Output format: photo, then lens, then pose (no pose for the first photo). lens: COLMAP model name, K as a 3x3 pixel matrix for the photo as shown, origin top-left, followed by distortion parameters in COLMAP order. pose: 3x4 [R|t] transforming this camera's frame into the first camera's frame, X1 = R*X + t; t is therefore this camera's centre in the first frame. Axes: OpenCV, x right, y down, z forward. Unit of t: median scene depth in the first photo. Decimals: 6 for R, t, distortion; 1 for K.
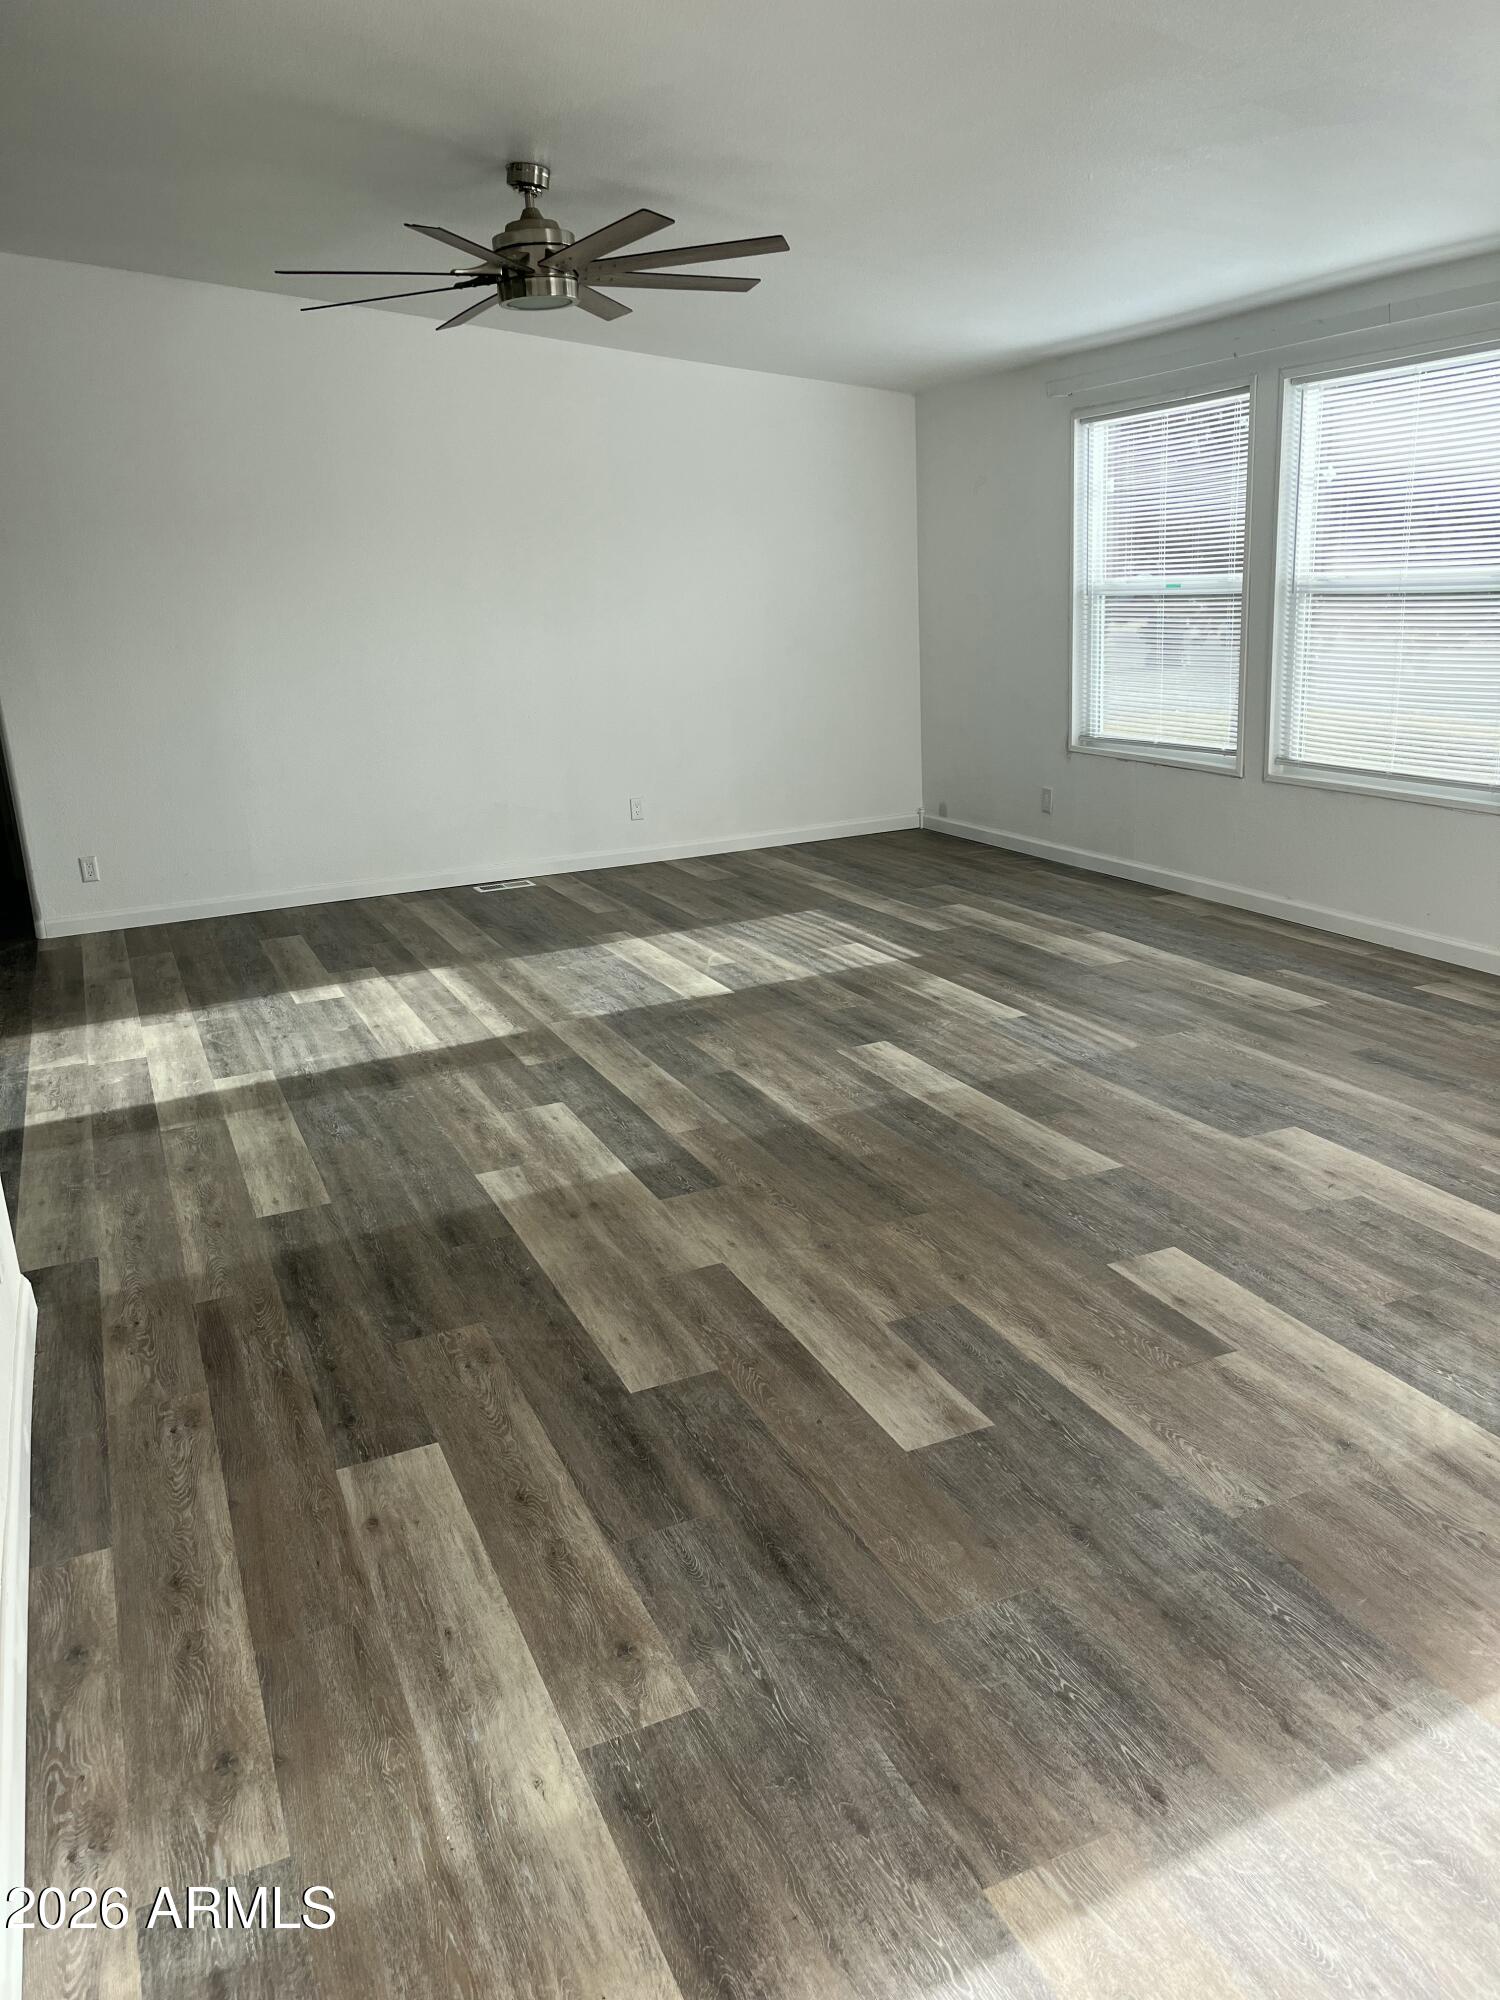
lens RADIAL K [[1510.1, 0, 760.0], [0, 1510.1, 1006.5], [0, 0, 1]] dist [0.042625, -0.050425]
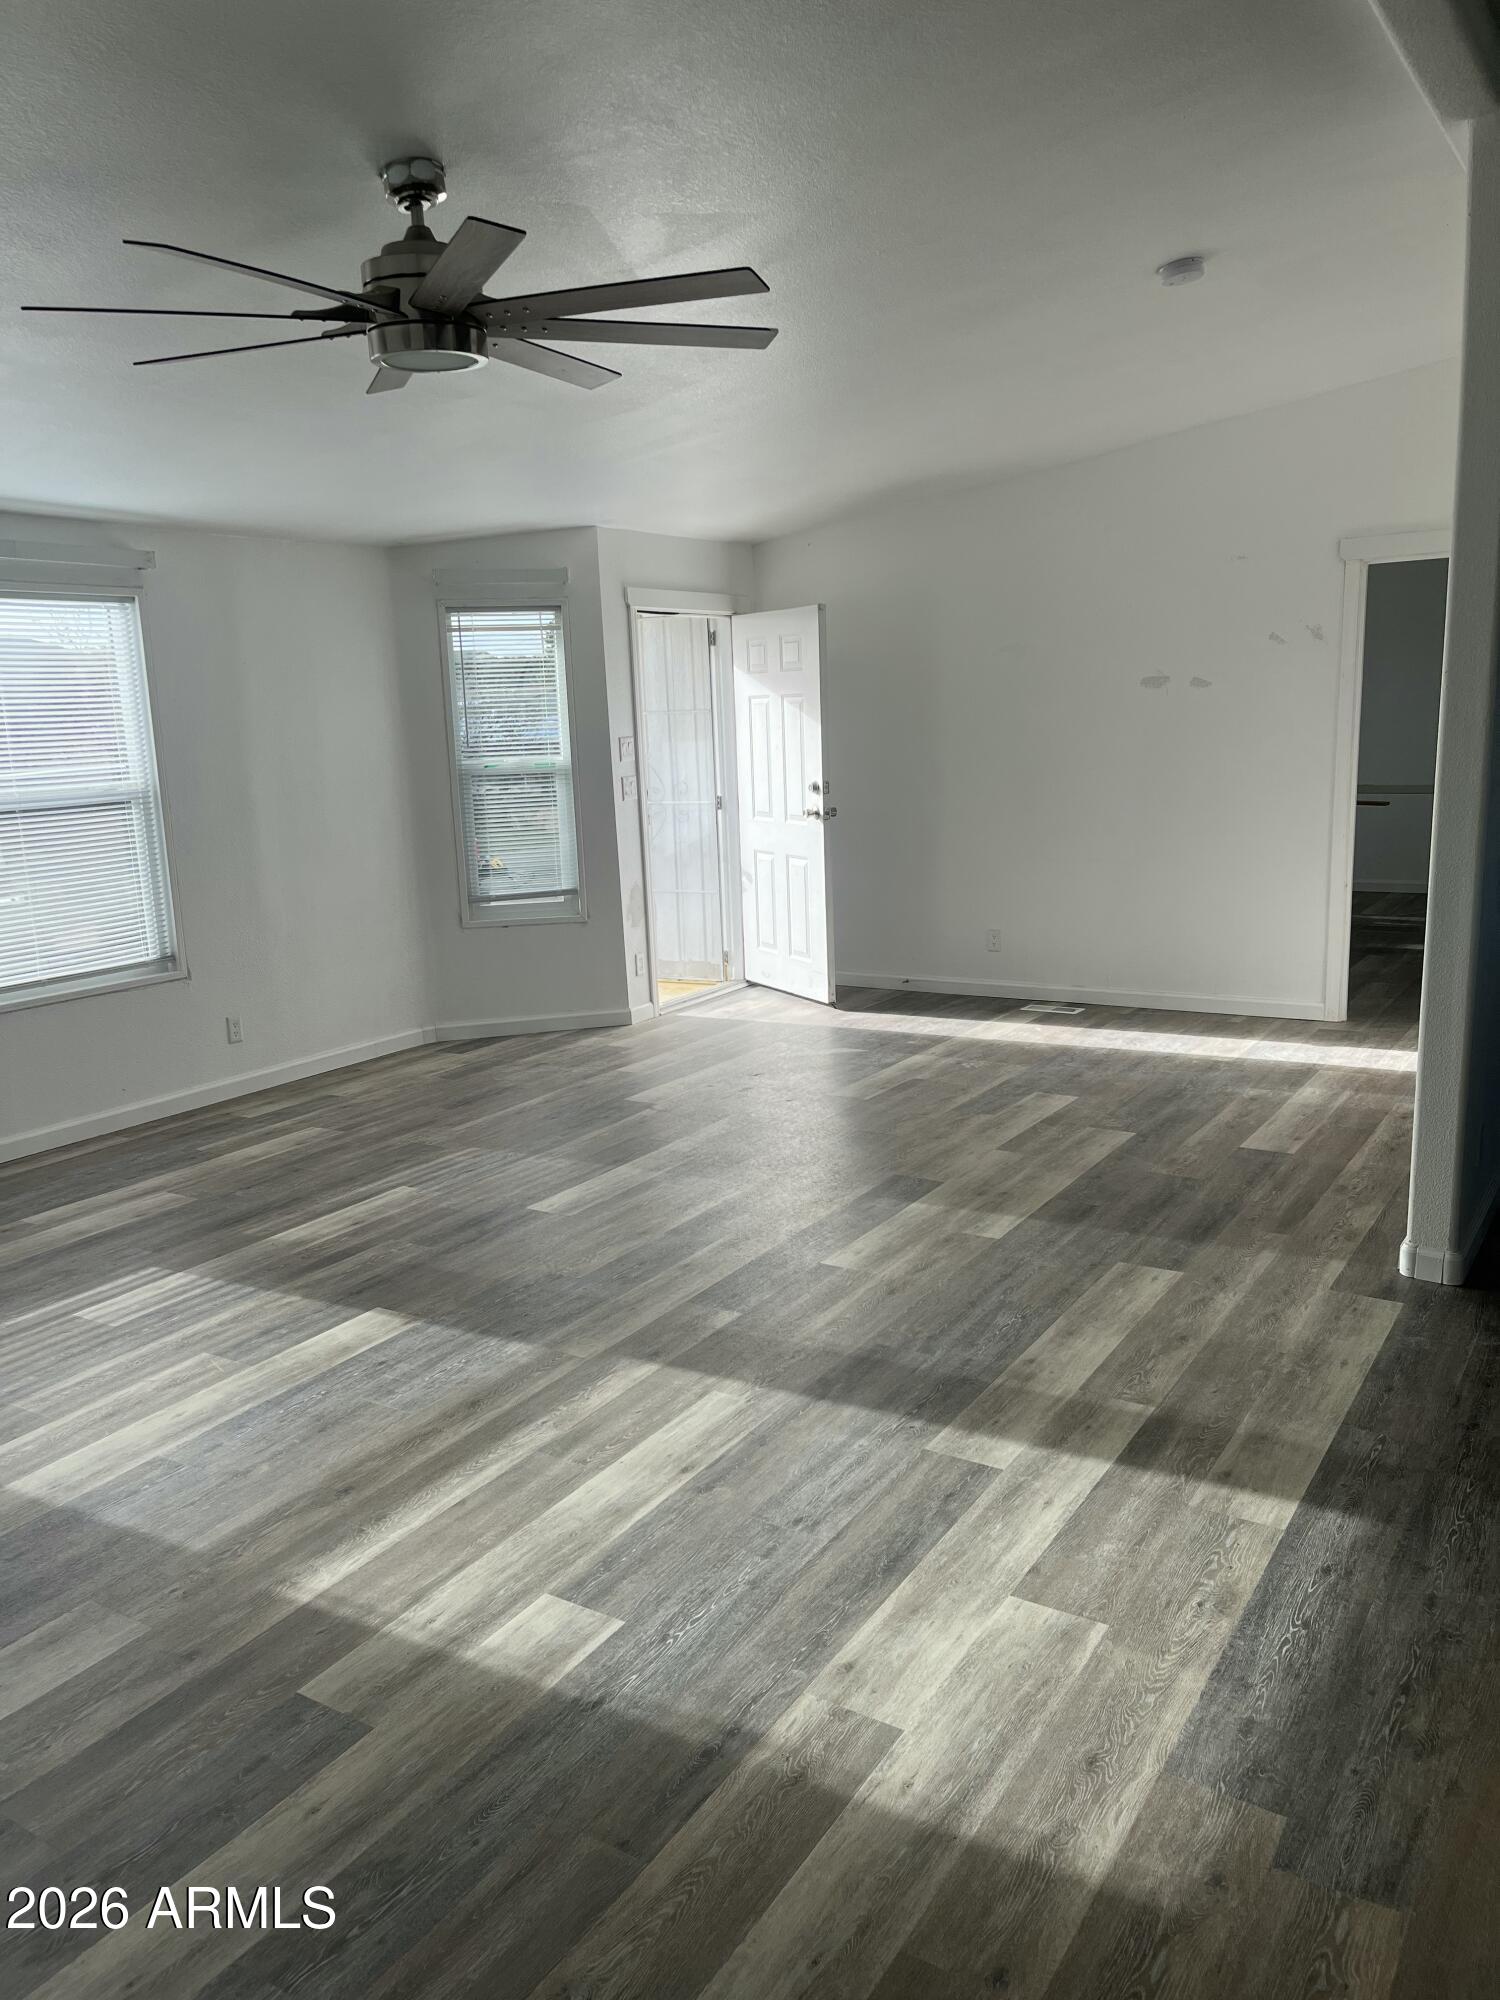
lens RADIAL K [[1510.1, 0, 737.3], [0, 1510.1, 1014.8], [0, 0, 1]] dist [0.042625, -0.050425]
pose [[-0.545546, -0.095710, 0.832598, -1.001163], [0.296141, 0.907354, 0.298344, -0.430695], [-0.784015, 0.409327, -0.466660, 1.610011]]
